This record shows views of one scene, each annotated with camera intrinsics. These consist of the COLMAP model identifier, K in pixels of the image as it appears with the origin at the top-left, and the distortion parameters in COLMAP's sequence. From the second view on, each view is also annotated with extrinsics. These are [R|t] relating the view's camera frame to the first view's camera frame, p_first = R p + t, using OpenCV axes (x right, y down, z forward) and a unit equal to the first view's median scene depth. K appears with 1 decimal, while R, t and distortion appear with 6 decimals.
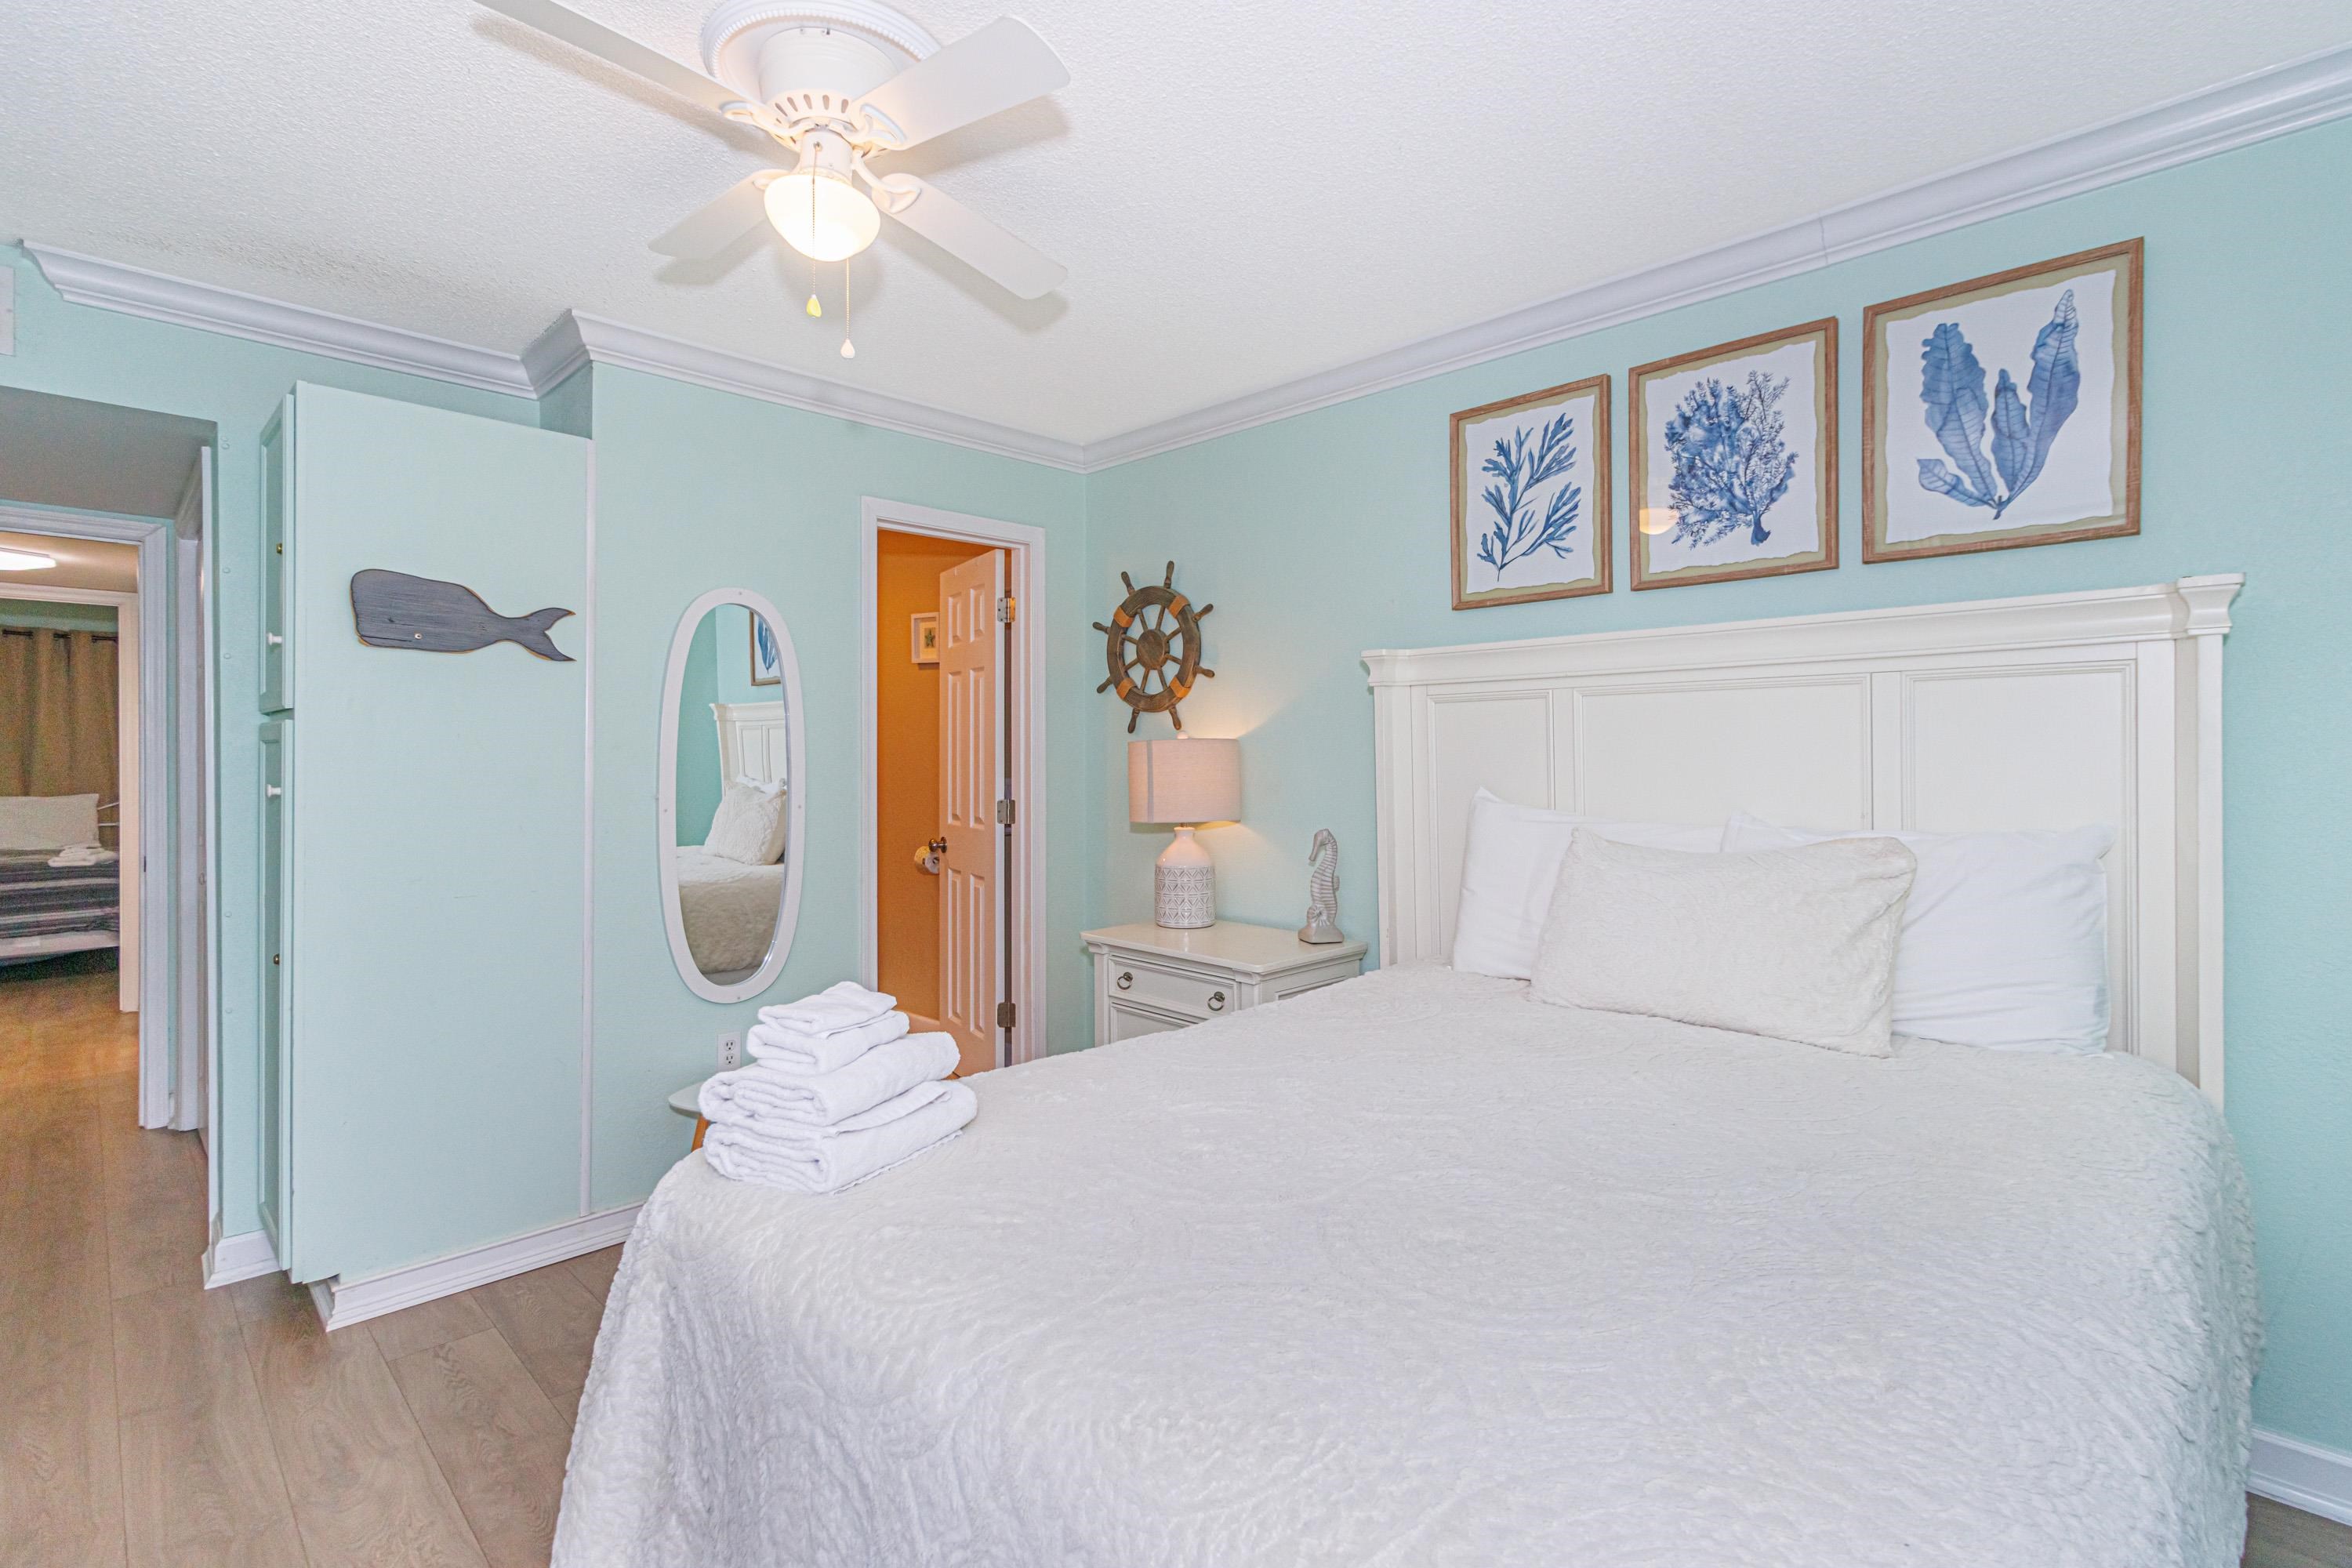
lens RADIAL K [[1084.6, 0, 1162.1], [0, 1084.6, 773.2], [0, 0, 1]] dist [0.002747, 0.001280]
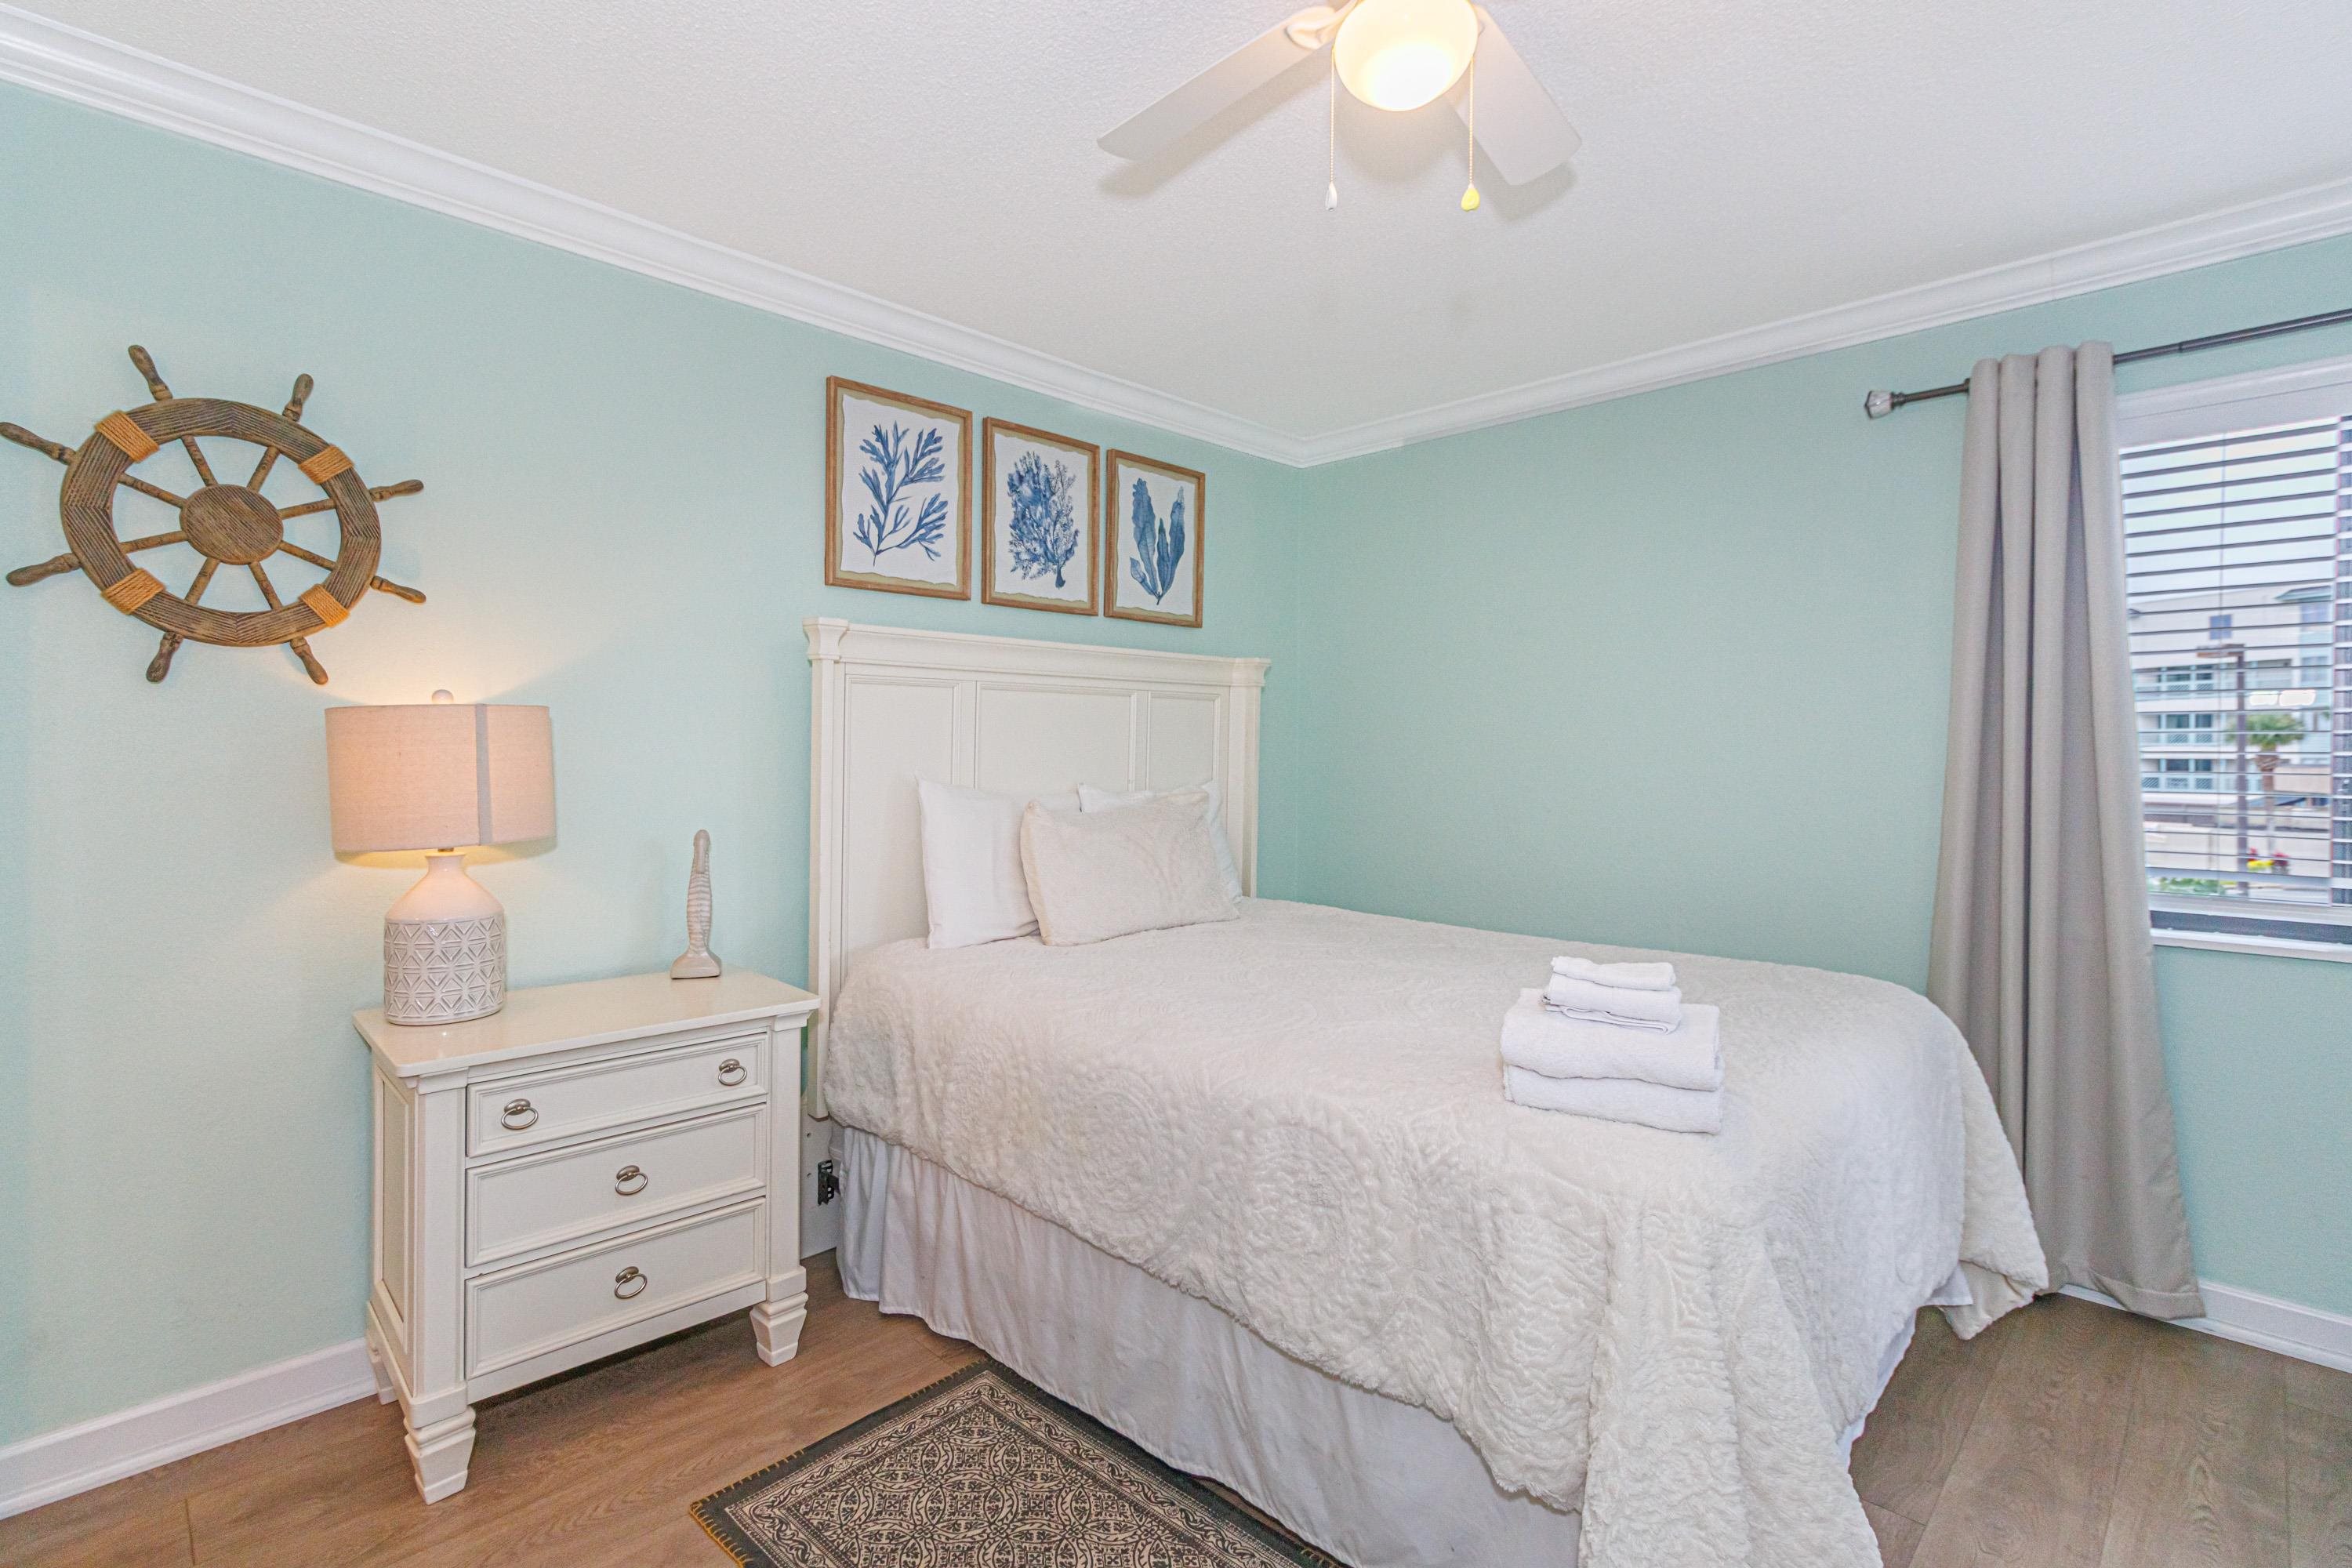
lens RADIAL K [[1084.6, 0, 1162.1], [0, 1084.6, 773.2], [0, 0, 1]] dist [0.002747, 0.001280]
pose [[0.015163, -0.015027, 0.999772, -0.721538], [0.011048, 0.999829, 0.014860, 0.003261], [-0.999824, 0.010820, 0.015327, 0.749447]]
